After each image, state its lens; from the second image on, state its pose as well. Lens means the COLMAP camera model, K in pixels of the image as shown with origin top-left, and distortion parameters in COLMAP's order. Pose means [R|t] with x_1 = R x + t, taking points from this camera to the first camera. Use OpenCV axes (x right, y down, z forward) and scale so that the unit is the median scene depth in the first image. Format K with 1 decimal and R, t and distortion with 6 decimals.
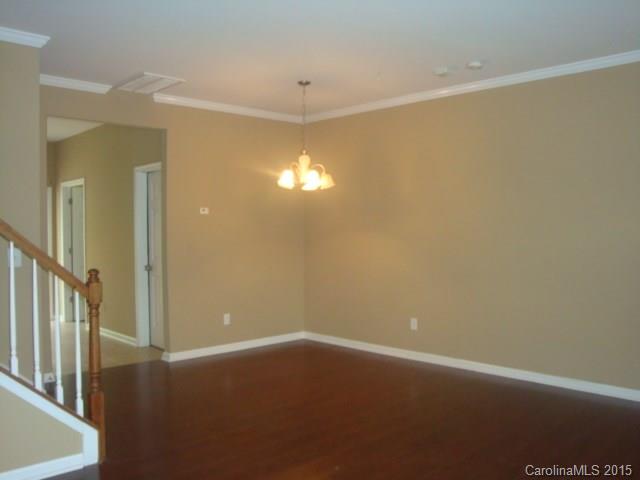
lens RADIAL K [[576.5, 0, 320.0], [0, 576.5, 240.0], [0, 0, 1]] dist [-0.153857, 0.108549]
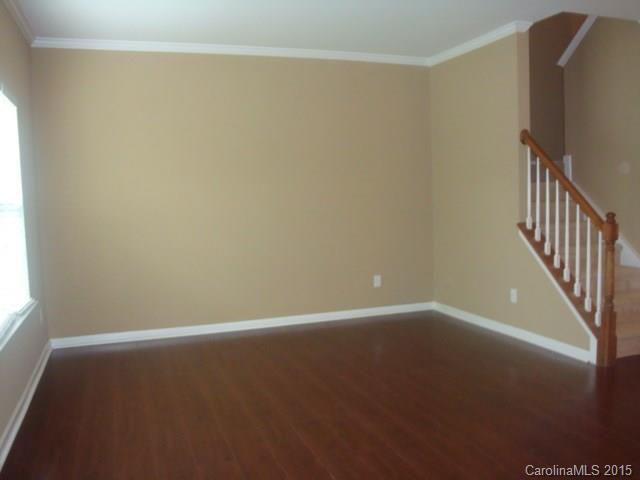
lens RADIAL K [[576.5, 0, 320.0], [0, 576.5, 240.0], [0, 0, 1]] dist [-0.153857, 0.108549]
pose [[-0.425804, 0.089319, -0.900396, 0.622264], [0.008924, 0.995482, 0.094531, -0.005742], [0.904771, 0.032216, -0.424677, 0.599653]]
